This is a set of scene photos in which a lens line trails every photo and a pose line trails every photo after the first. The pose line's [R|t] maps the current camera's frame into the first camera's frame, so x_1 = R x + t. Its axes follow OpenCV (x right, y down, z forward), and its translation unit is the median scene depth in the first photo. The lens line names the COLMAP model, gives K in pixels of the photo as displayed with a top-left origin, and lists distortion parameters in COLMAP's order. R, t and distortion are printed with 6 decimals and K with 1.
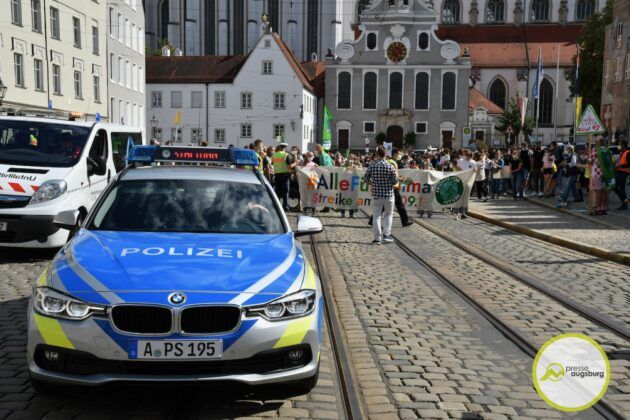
lens RADIAL K [[916.2, 0, 337.3], [0, 916.2, 224.5], [0, 0, 1]] dist [0.151683, 0.000000]
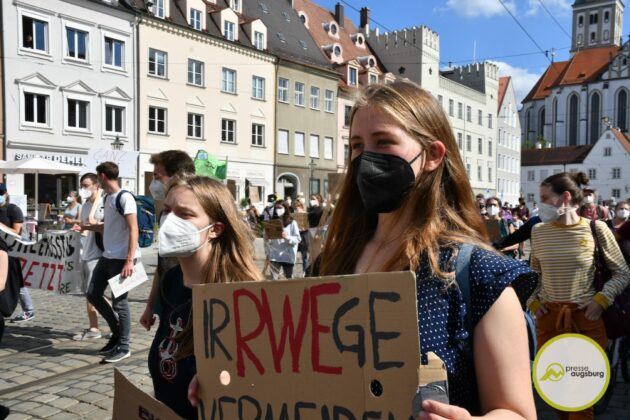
lens RADIAL K [[665.0, 0, 324.1], [0, 665.0, 214.7], [0, 0, 1]] dist [0.134639, 0.000000]
pose [[0.872227, -0.003522, -0.489088, 0.062346], [-0.030898, 0.997580, -0.062286, 0.015913], [0.488124, 0.069439, 0.870008, -0.186166]]
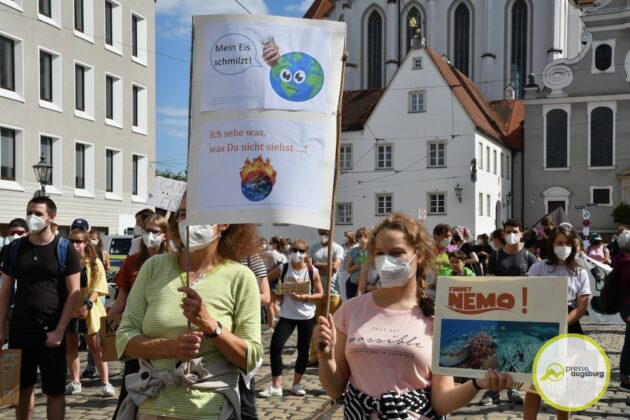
lens RADIAL K [[952.1, 0, 316.5], [0, 952.1, 214.2], [0, 0, 1]] dist [0.238154, 0.000000]
pose [[0.961824, -0.020512, -0.272898, 0.031625], [-0.009204, 0.994198, -0.107167, -0.025838], [0.273513, 0.105588, 0.956055, 0.366835]]
